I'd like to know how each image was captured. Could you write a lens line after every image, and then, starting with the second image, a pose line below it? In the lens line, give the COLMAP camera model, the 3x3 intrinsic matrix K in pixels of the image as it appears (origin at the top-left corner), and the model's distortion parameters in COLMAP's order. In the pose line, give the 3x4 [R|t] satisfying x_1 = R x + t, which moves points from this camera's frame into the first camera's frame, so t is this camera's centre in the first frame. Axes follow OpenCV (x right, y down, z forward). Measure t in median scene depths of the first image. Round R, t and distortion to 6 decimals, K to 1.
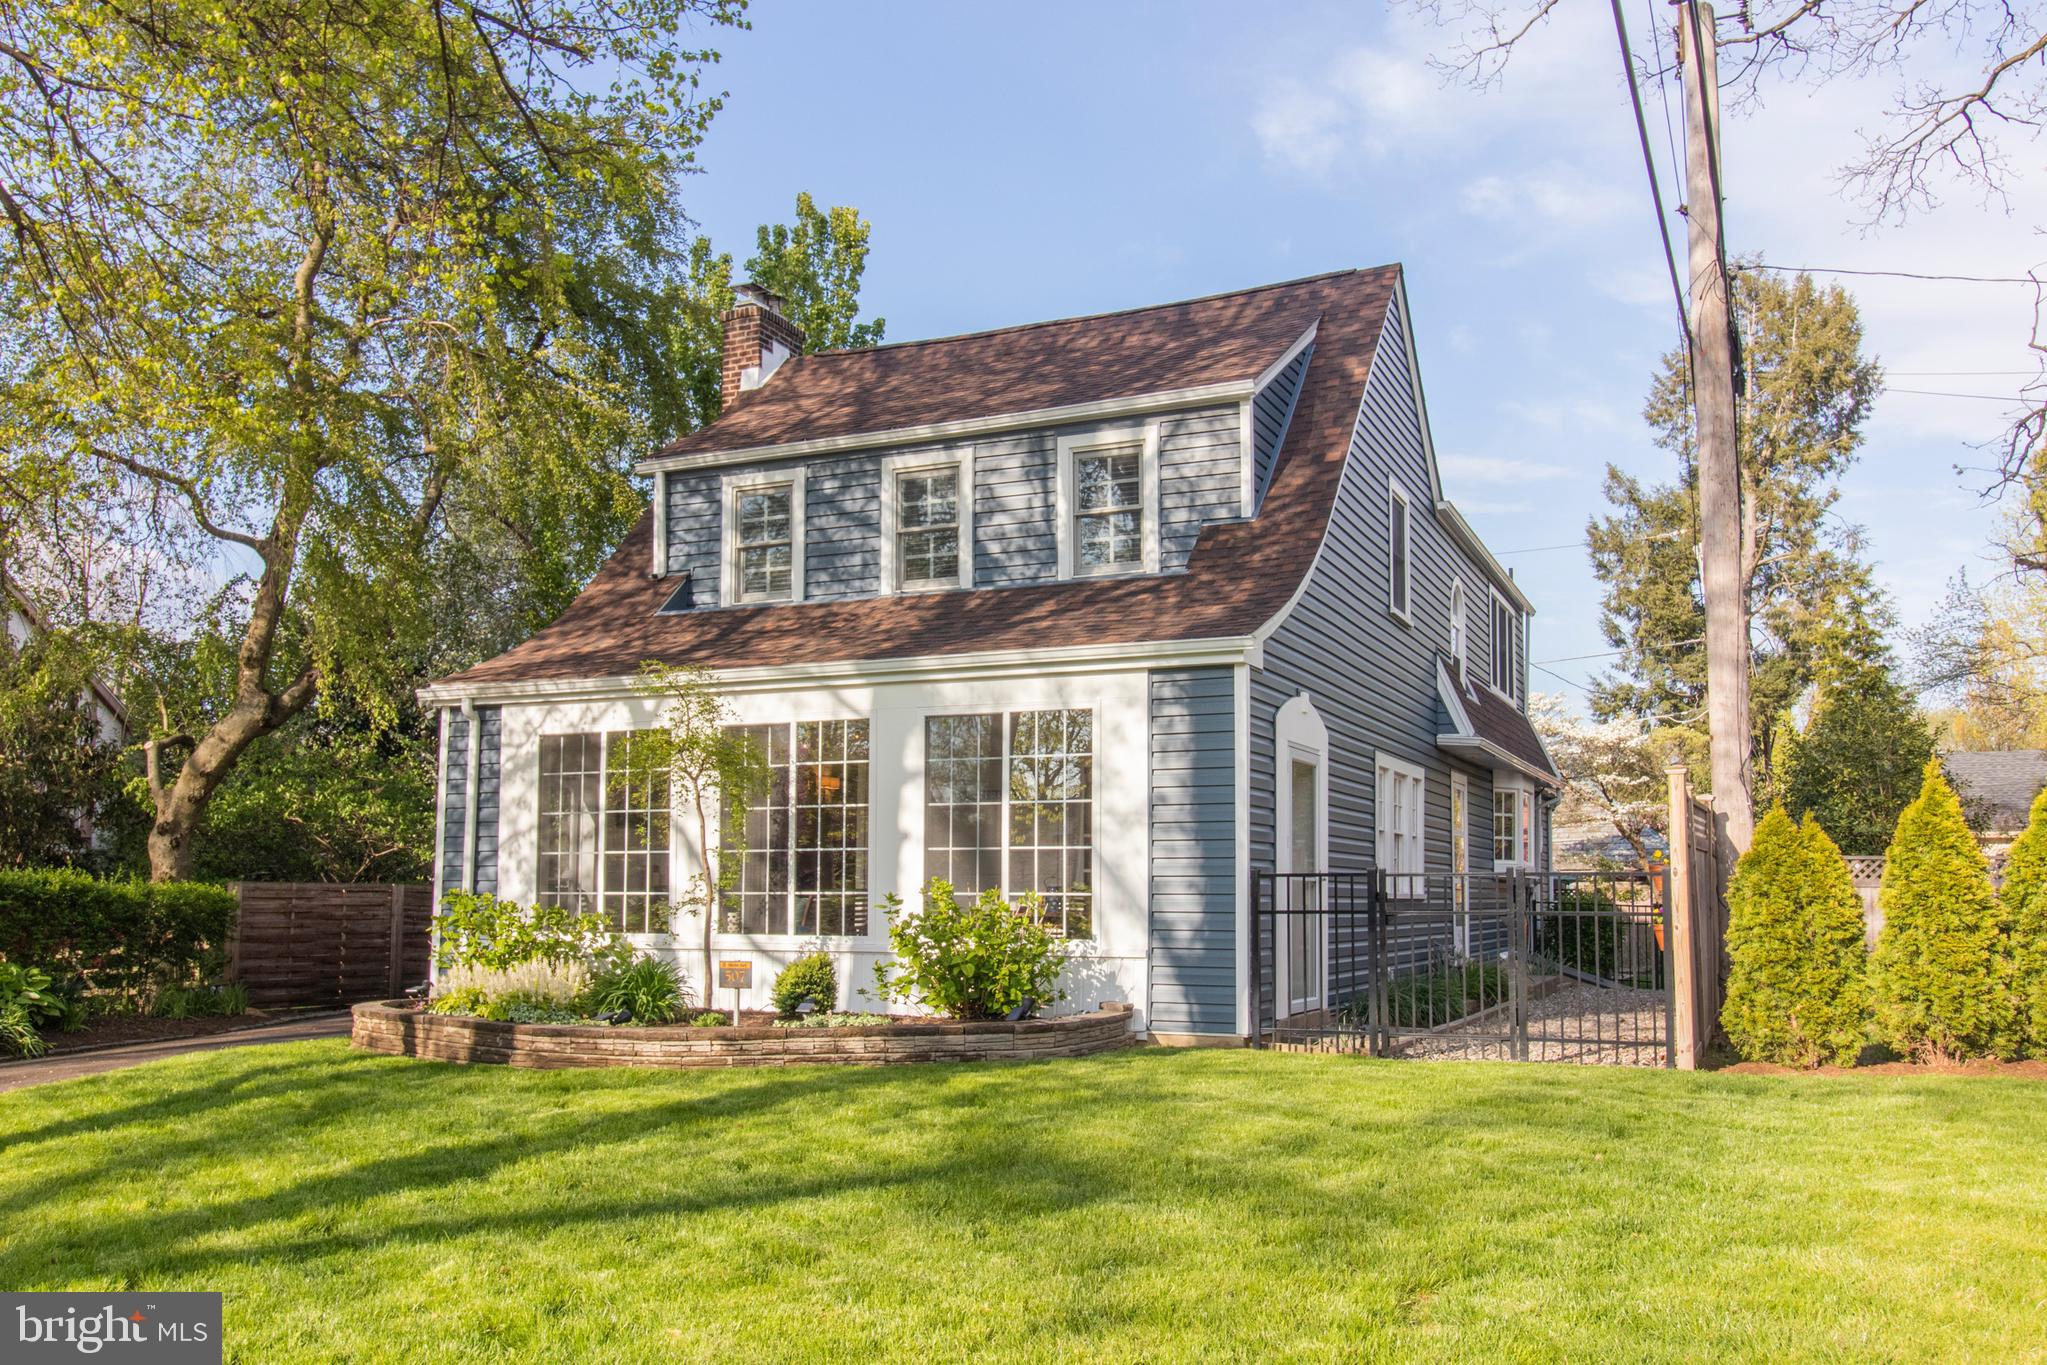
lens RADIAL K [[1648.4, 0, 1023.5], [0, 1648.4, 682.5], [0, 0, 1]] dist [0.000977, 0.000130]
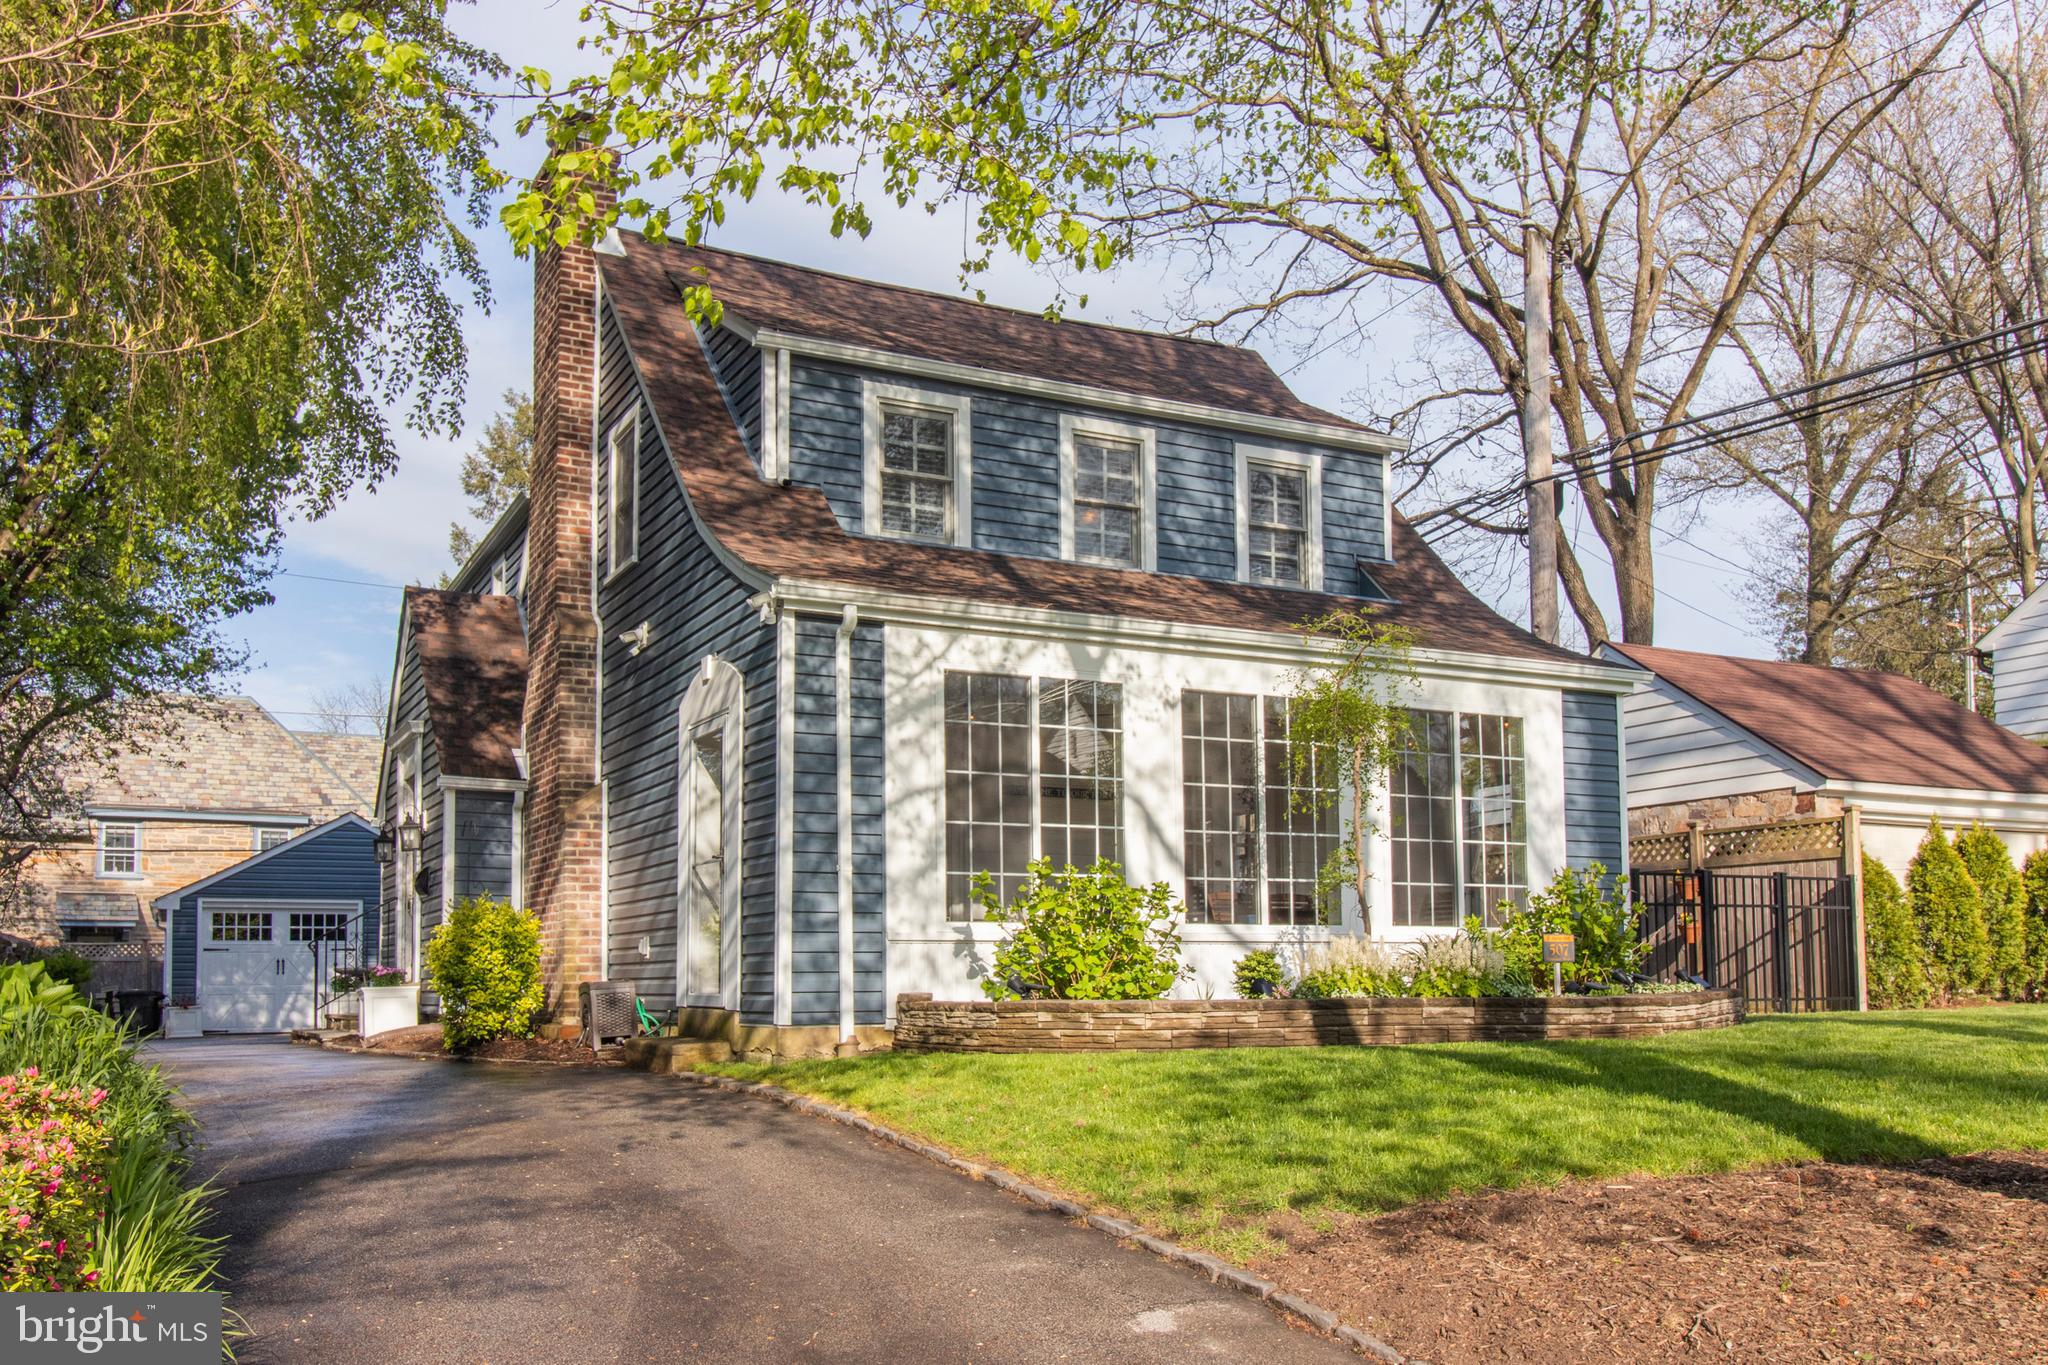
lens RADIAL K [[1744.0, 0, 1024.0], [0, 1744.0, 682.5], [0, 0, 1]] dist [0.004289, 0.000097]
pose [[0.618857, 0.131413, 0.774433, -0.881521], [-0.094760, 0.991196, -0.092472, 0.108248], [-0.779767, -0.016159, 0.625862, 0.445402]]
